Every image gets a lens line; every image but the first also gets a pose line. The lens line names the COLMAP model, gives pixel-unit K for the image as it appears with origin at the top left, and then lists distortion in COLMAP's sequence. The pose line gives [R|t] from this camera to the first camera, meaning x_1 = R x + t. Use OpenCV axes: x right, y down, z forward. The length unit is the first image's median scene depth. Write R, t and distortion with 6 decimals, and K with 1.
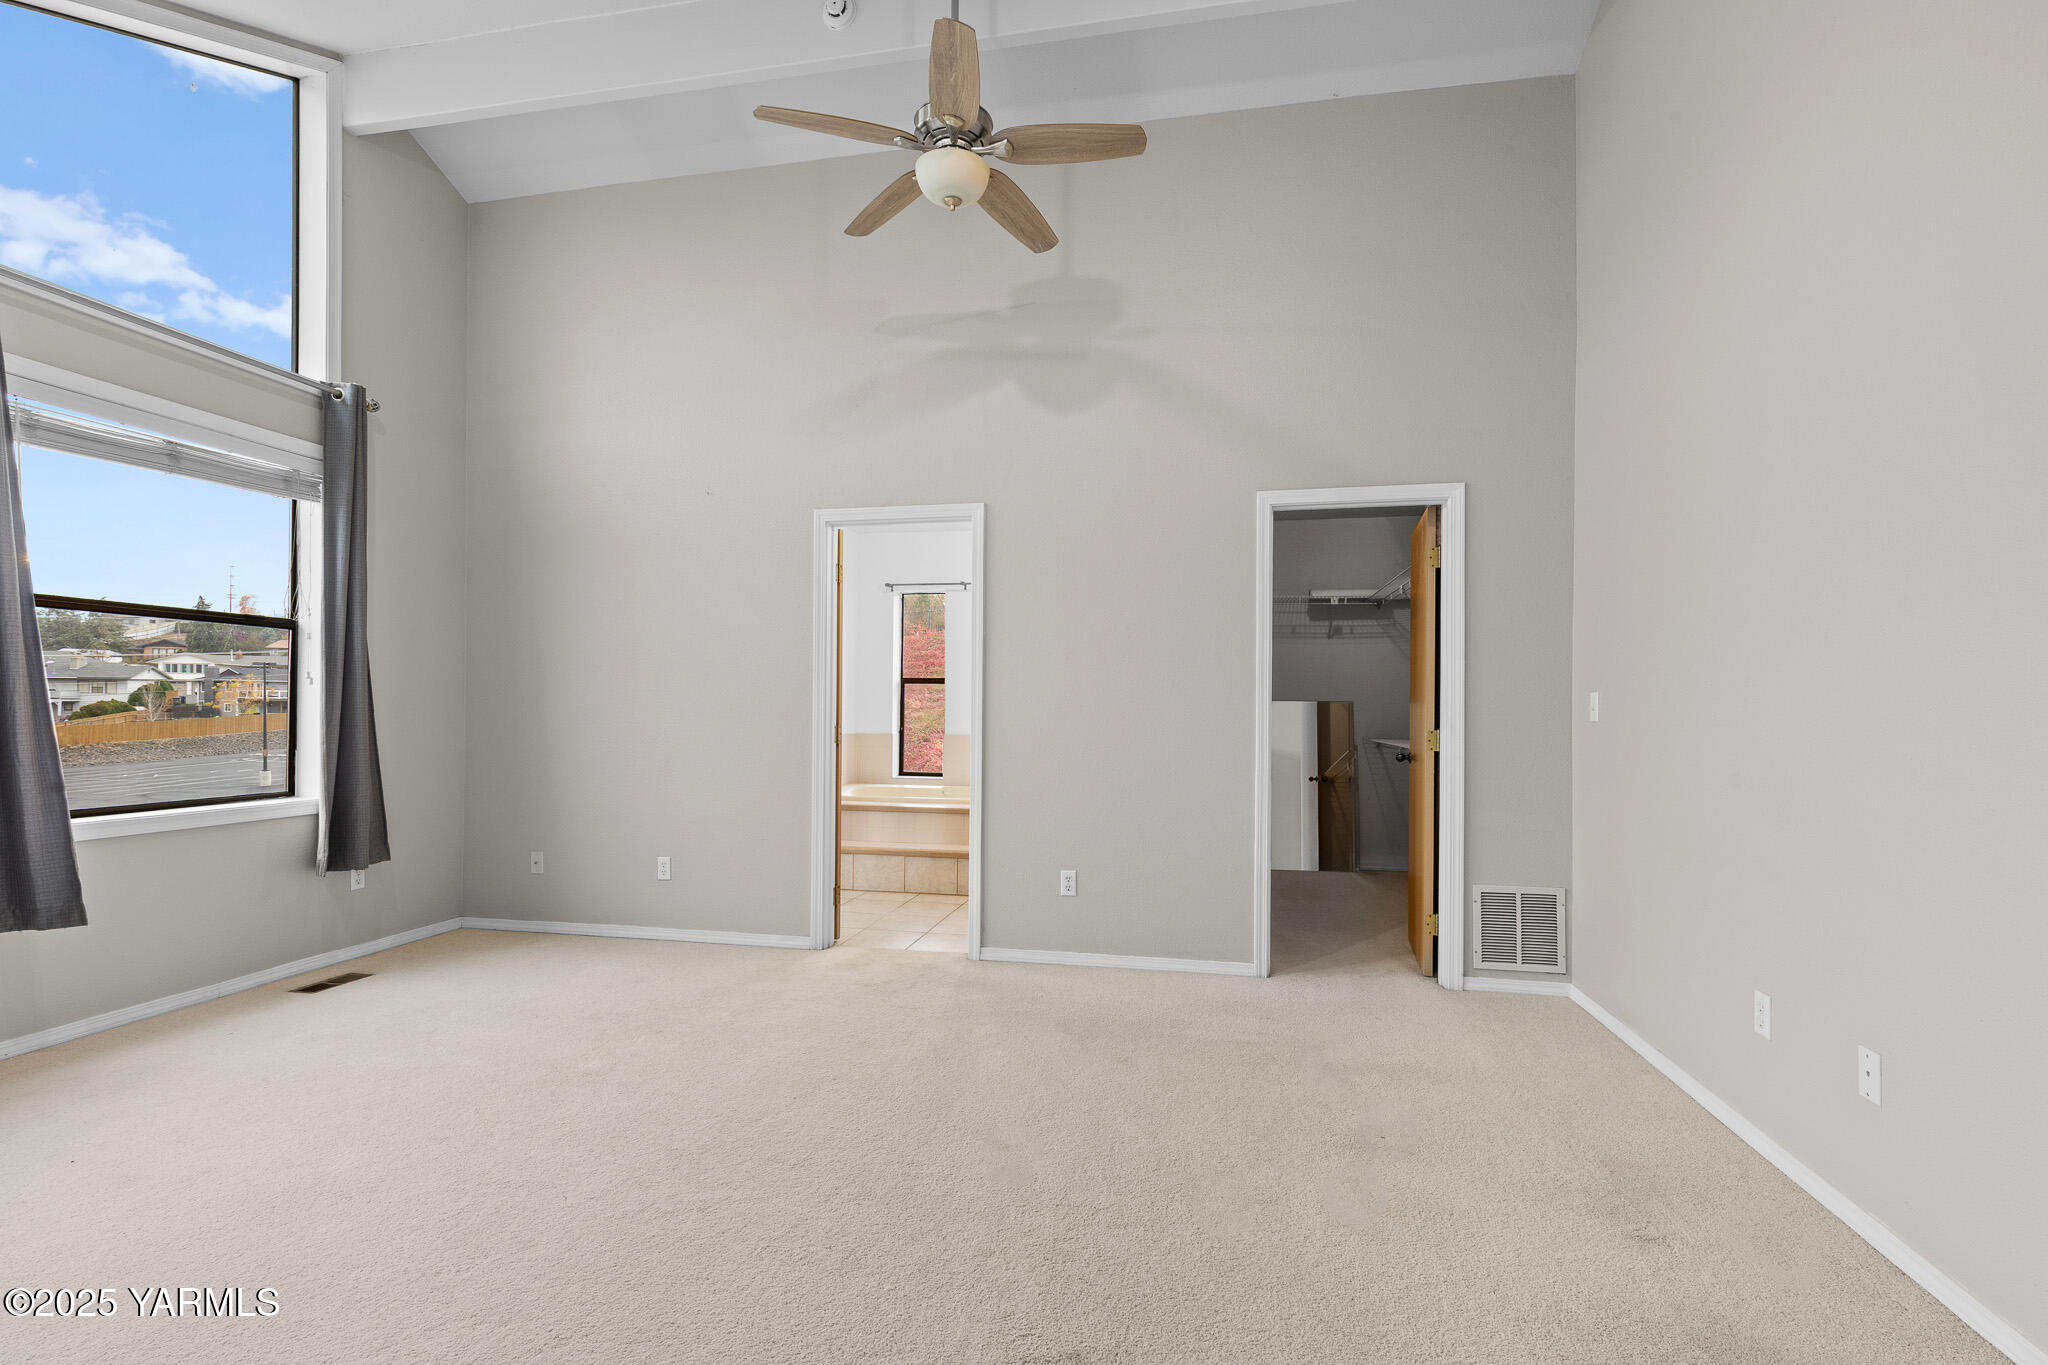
lens RADIAL K [[933.4, 0, 1026.6], [0, 933.4, 703.2], [0, 0, 1]] dist [0.005549, -0.000403]
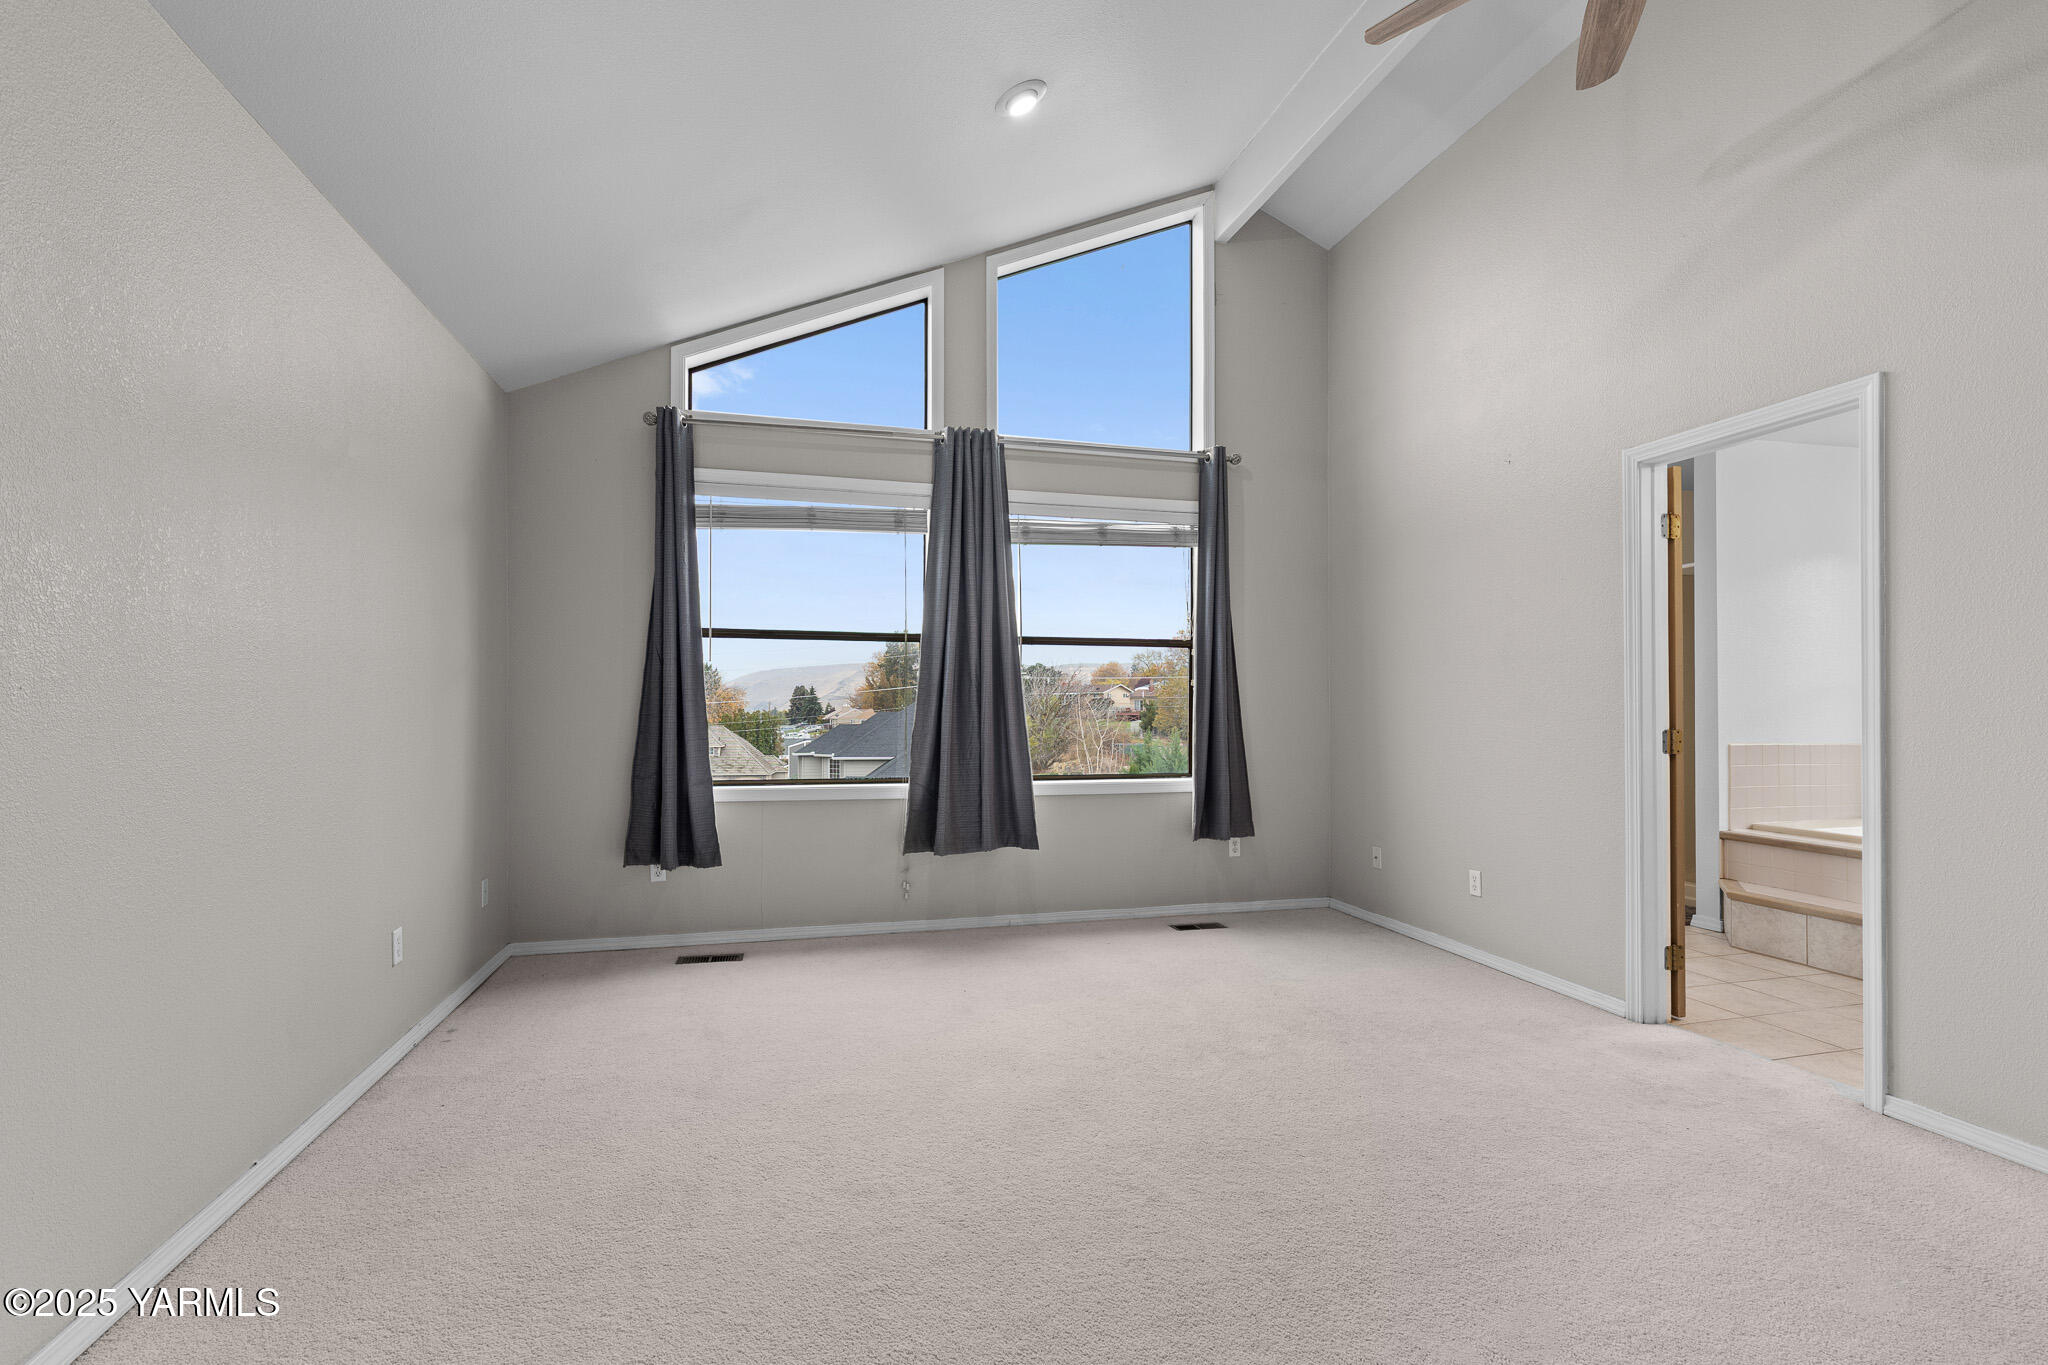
lens RADIAL K [[933.4, 0, 1026.6], [0, 933.4, 703.2], [0, 0, 1]] dist [0.005549, -0.000403]
pose [[0.436764, -0.008124, -0.899539, 0.262238], [0.008602, 0.999951, -0.004854, 0.001797], [0.899535, -0.005618, 0.436813, 0.221584]]
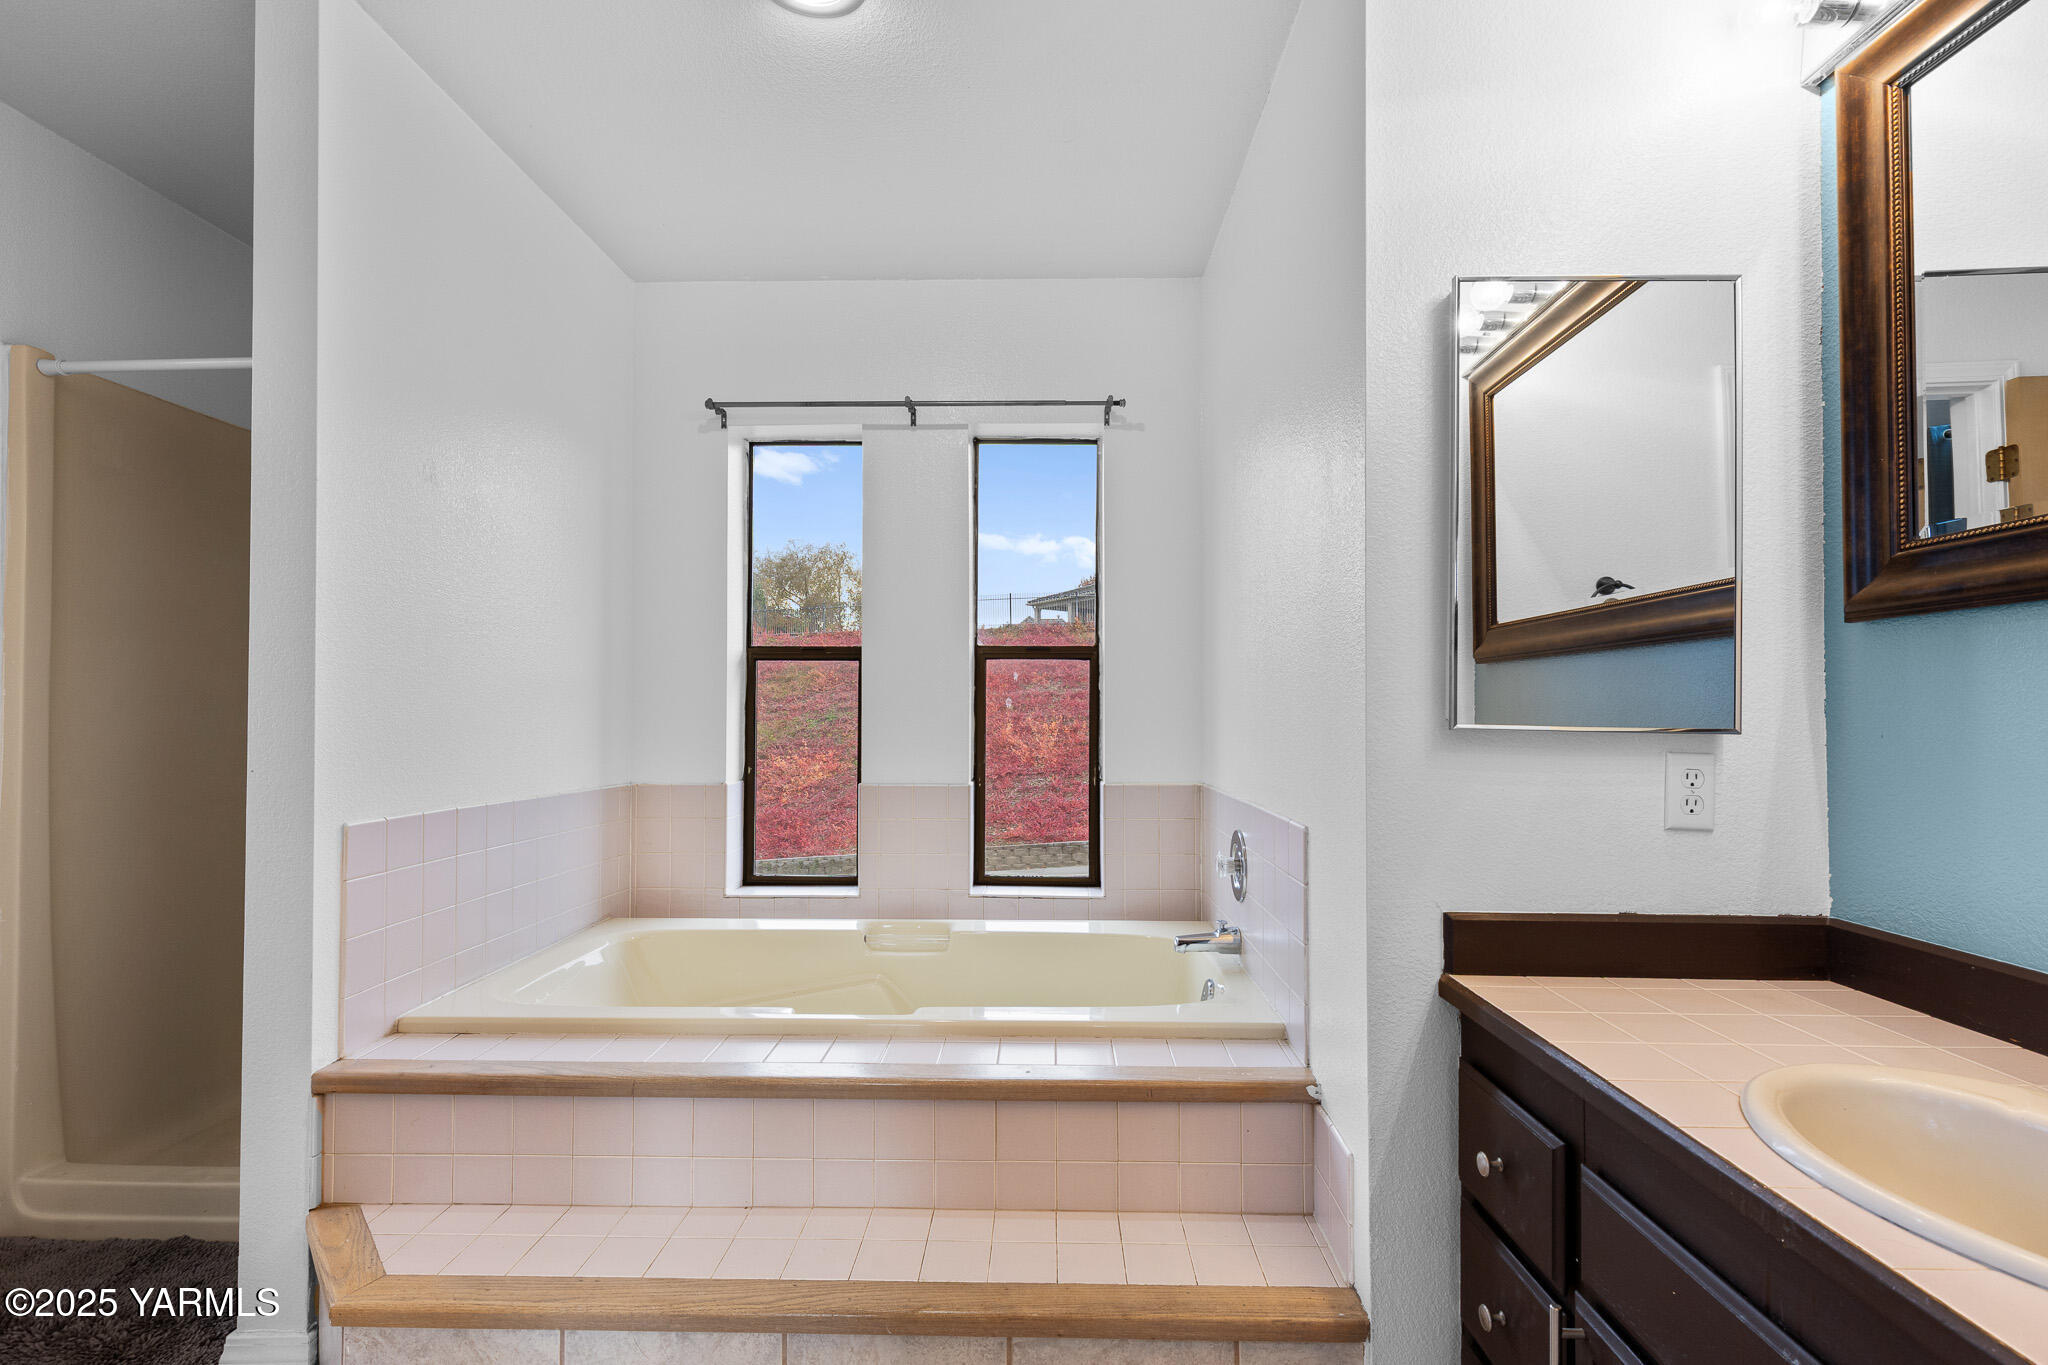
lens RADIAL K [[918.0, 0, 1032.2], [0, 918.0, 697.0], [0, 0, 1]] dist [0.006709, -0.000264]
pose [[0.983570, -0.006443, 0.180413, -0.144895], [0.008351, 0.999917, -0.009816, -0.000537], [-0.180335, 0.011161, 0.983542, 0.997274]]
